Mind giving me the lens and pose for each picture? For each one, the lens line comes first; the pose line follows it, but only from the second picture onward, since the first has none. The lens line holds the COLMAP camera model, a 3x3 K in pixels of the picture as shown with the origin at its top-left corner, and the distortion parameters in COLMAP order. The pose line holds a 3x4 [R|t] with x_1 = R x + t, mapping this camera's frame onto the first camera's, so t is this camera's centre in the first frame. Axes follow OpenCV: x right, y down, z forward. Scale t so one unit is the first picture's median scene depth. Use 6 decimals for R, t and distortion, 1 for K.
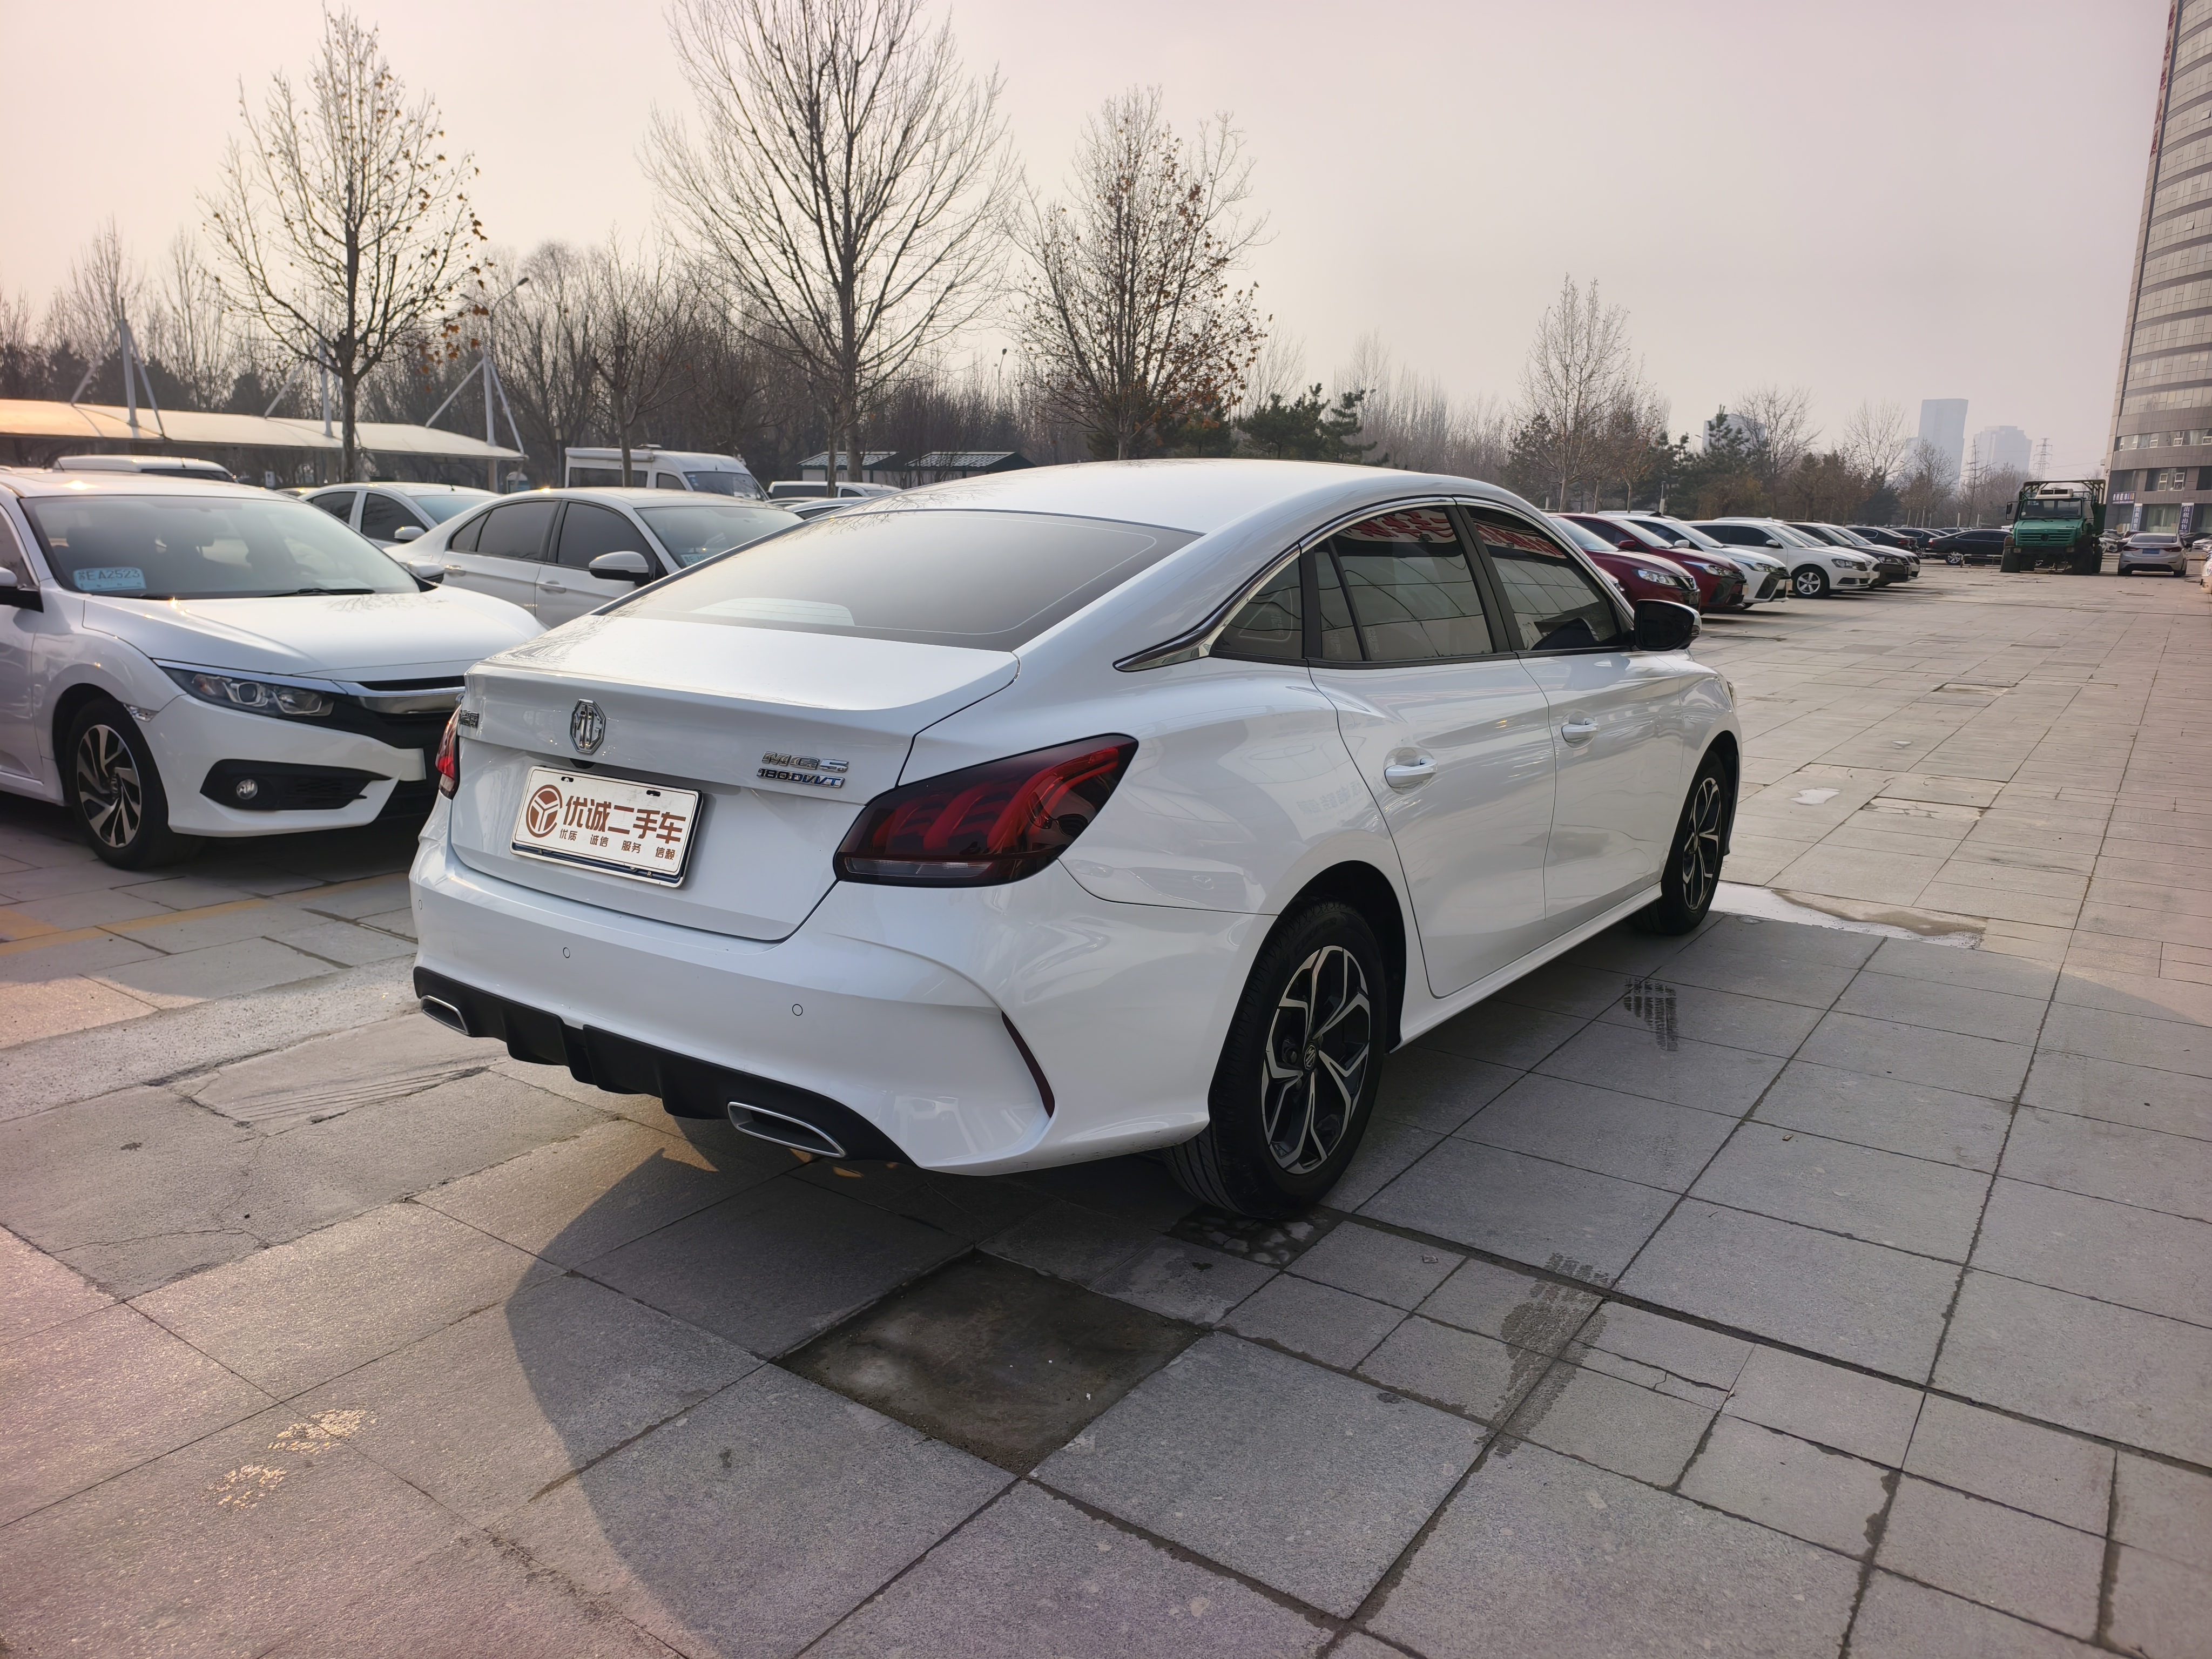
lens RADIAL K [[1564.8, 0, 1106.0], [0, 1564.8, 829.5], [0, 0, 1]] dist [0.008025, -0.000107]
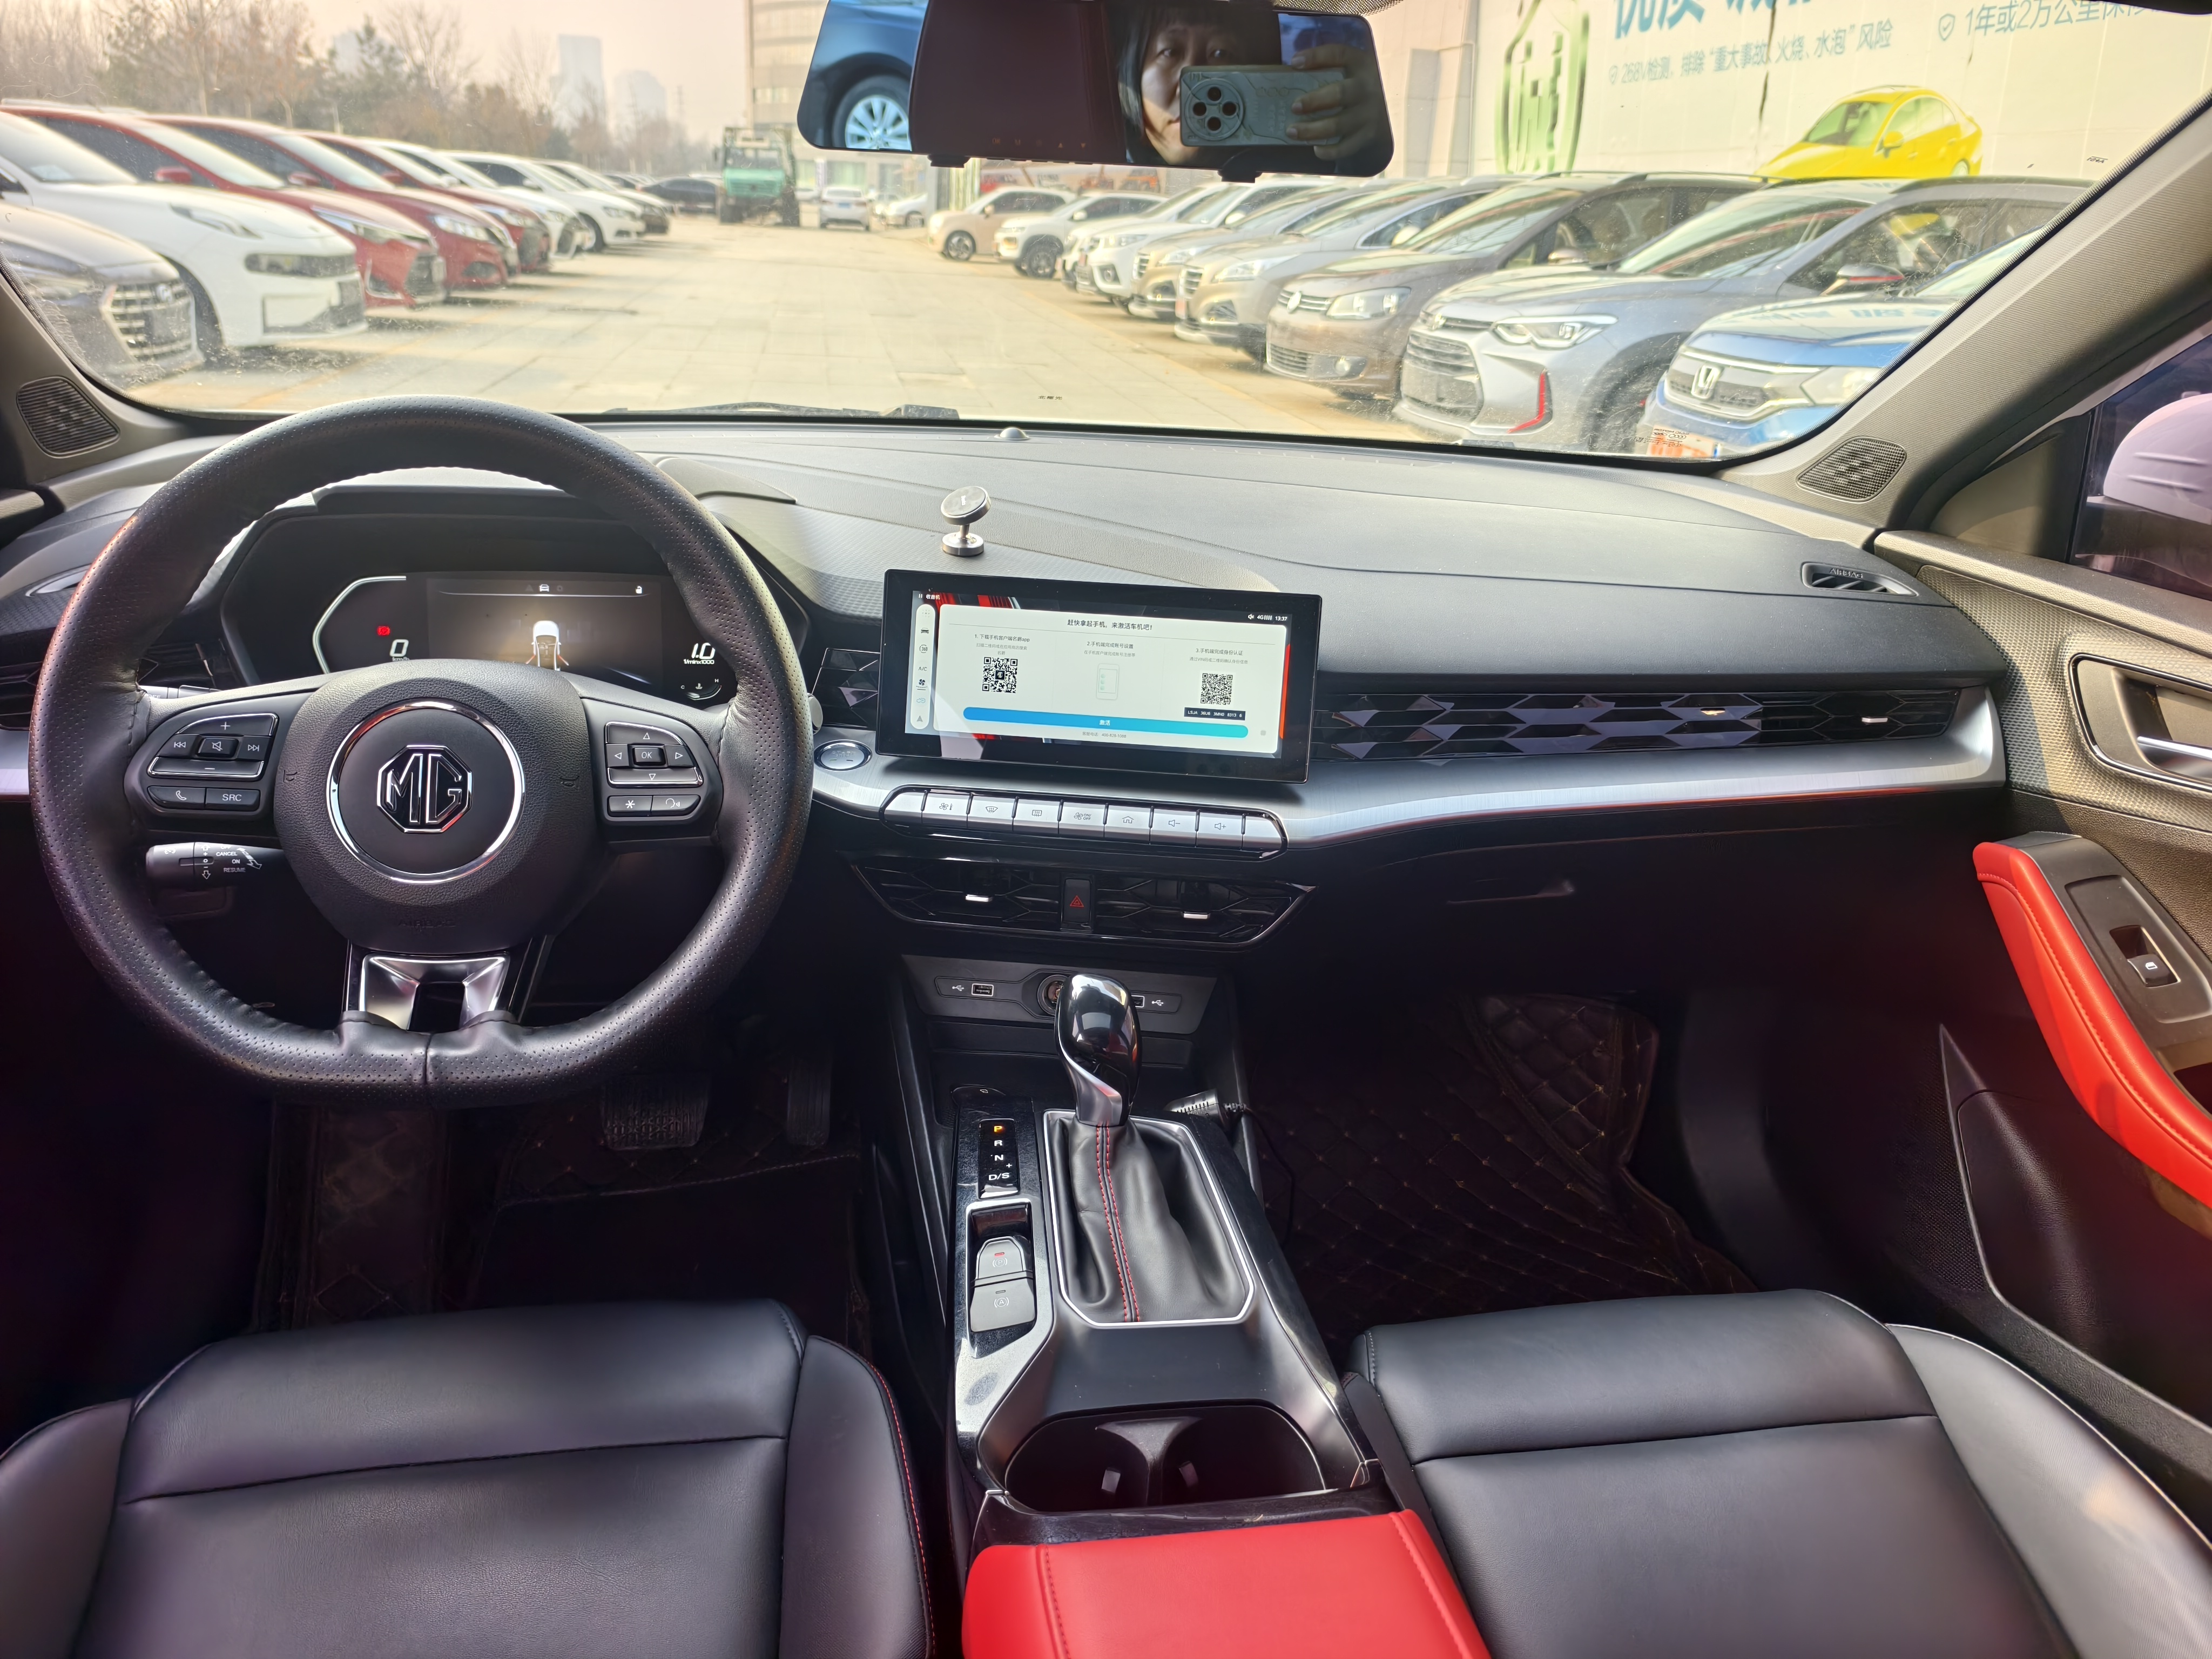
lens RADIAL K [[1552.2, 0, 1136.2], [0, 1552.2, 845.6], [0, 0, 1]] dist [0.015383, -0.022469]
pose [[0.702117, -0.251916, 0.666010, 0.056861], [0.100343, 0.960998, 0.257710, -0.261843], [-0.704956, -0.114113, 0.700011, 1.570437]]
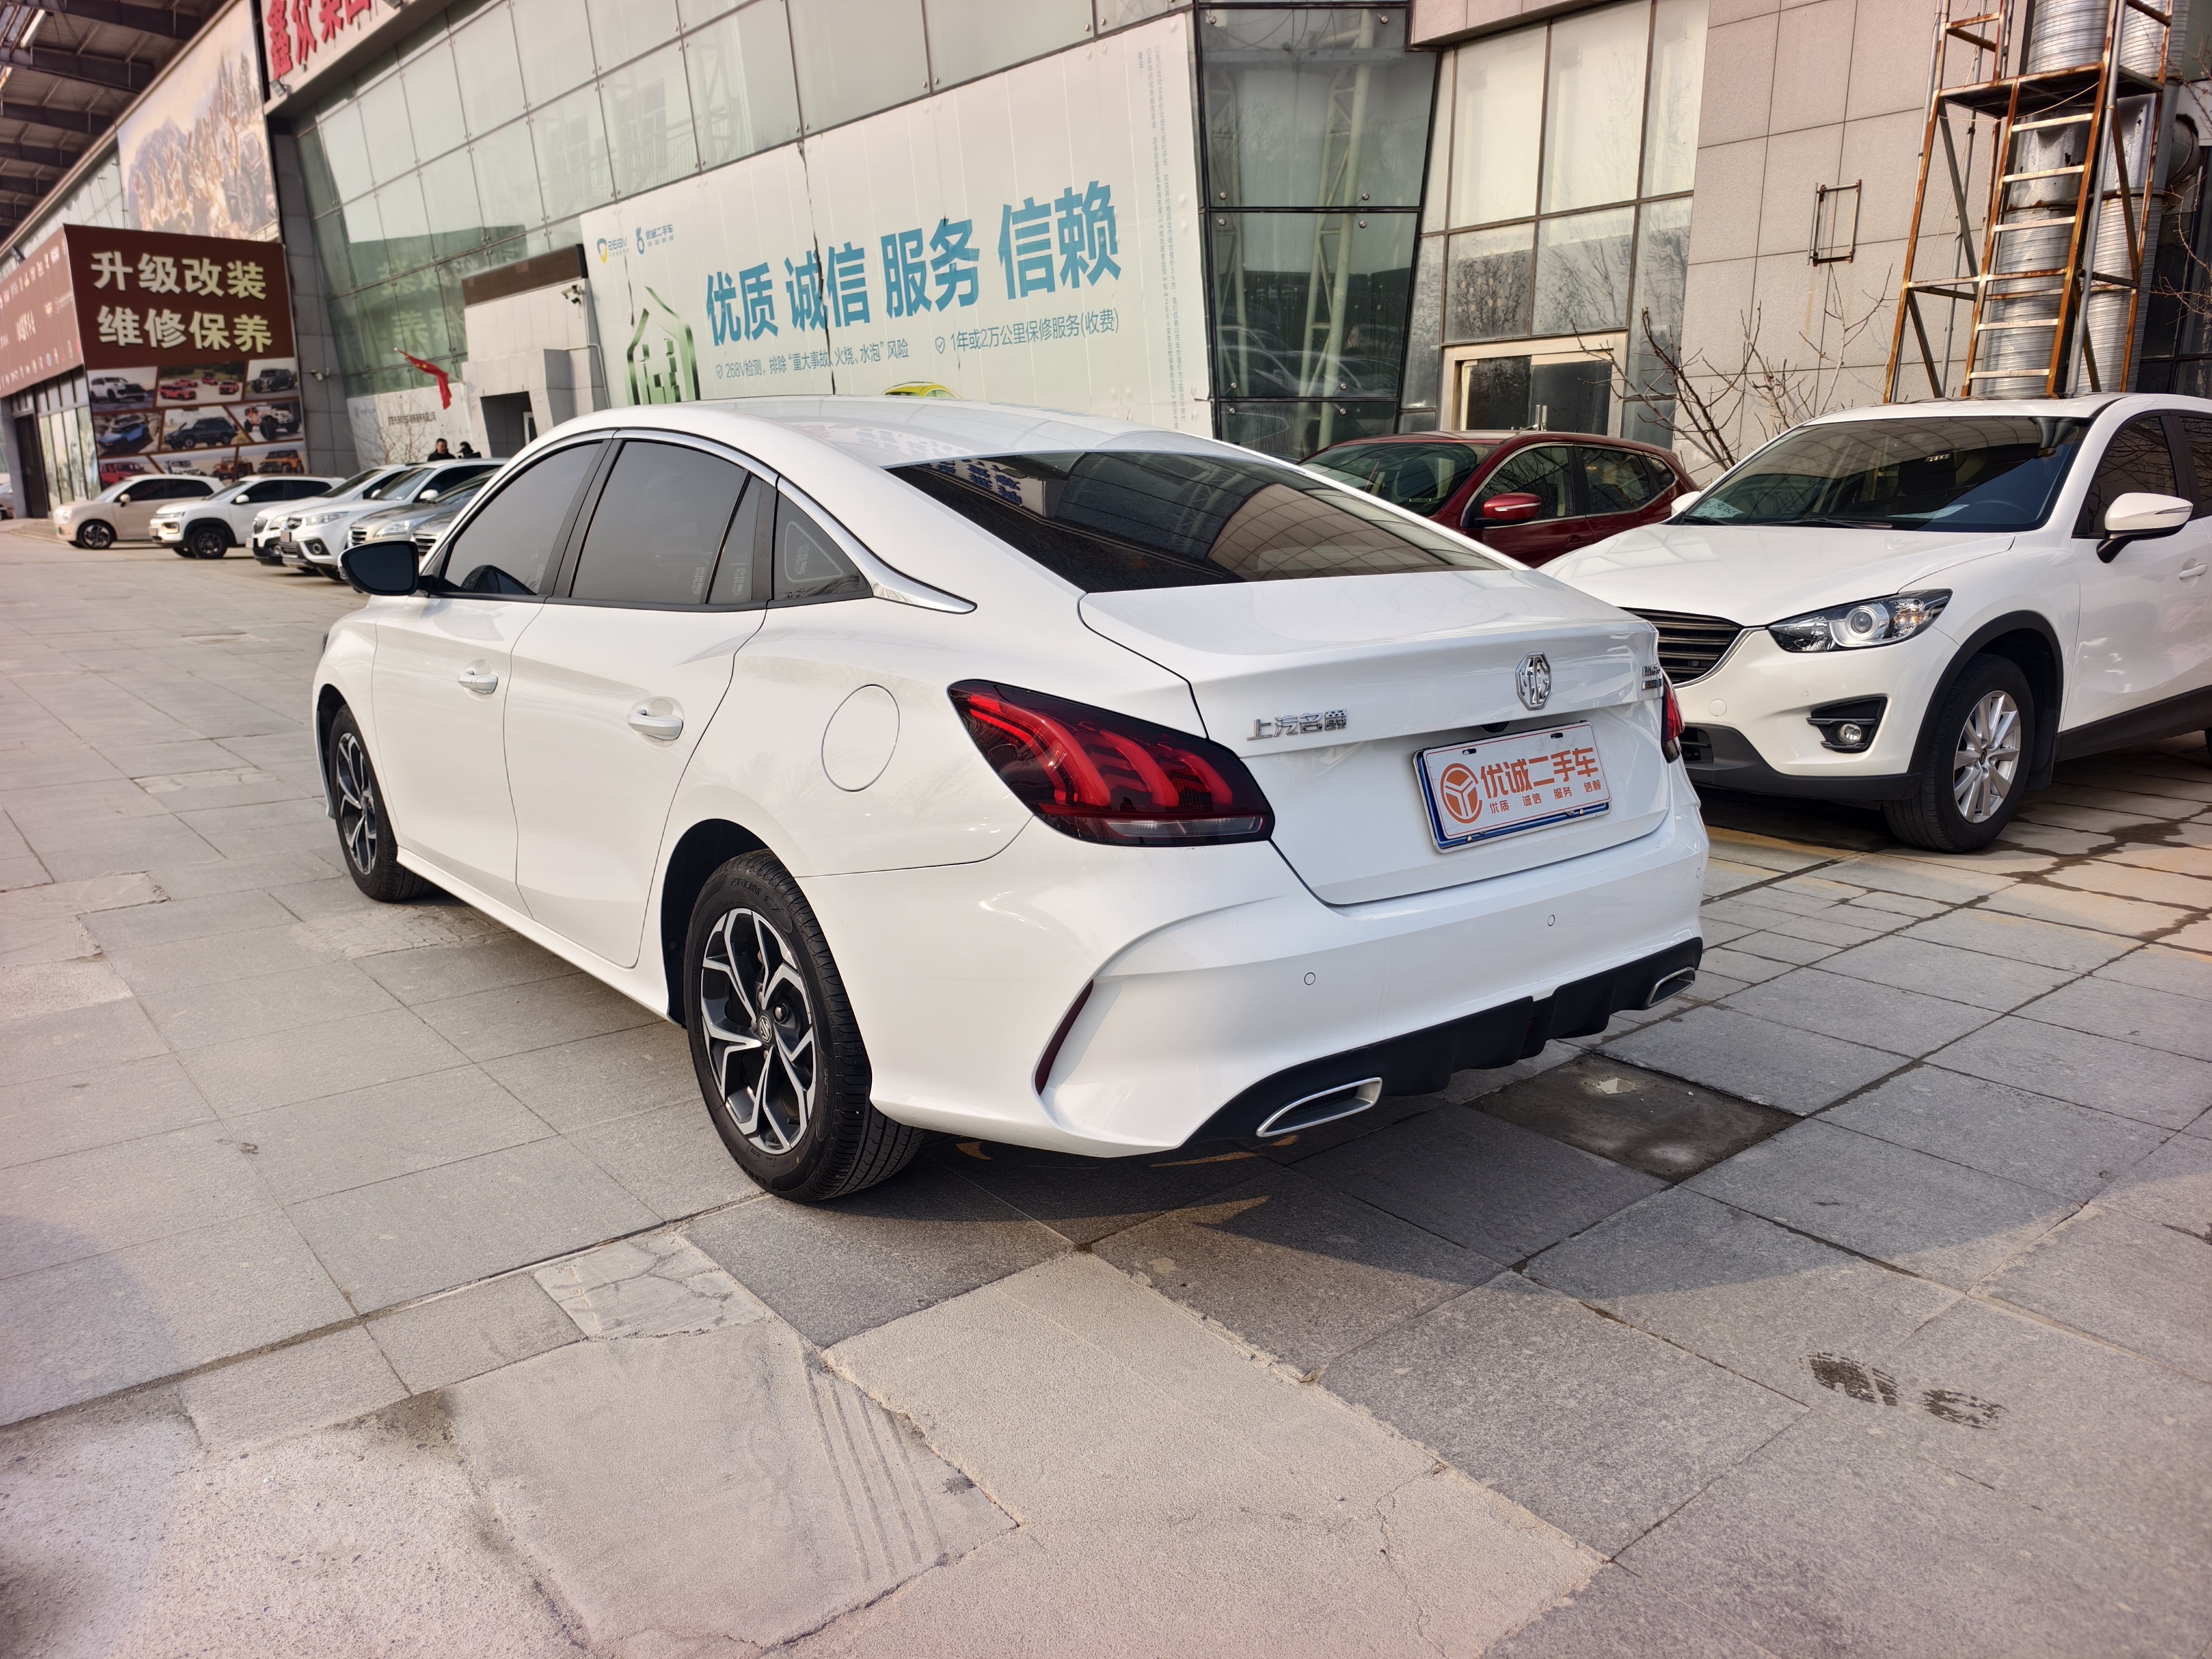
lens RADIAL K [[1552.2, 0, 1106.0], [0, 1552.2, 829.5], [0, 0, 1]] dist [0.000259, 0.001612]
pose [[0.269073, -0.226258, 0.936166, -1.221725], [0.194594, 0.964739, 0.177233, -0.184033], [-0.943257, 0.134484, 0.303614, 0.914532]]
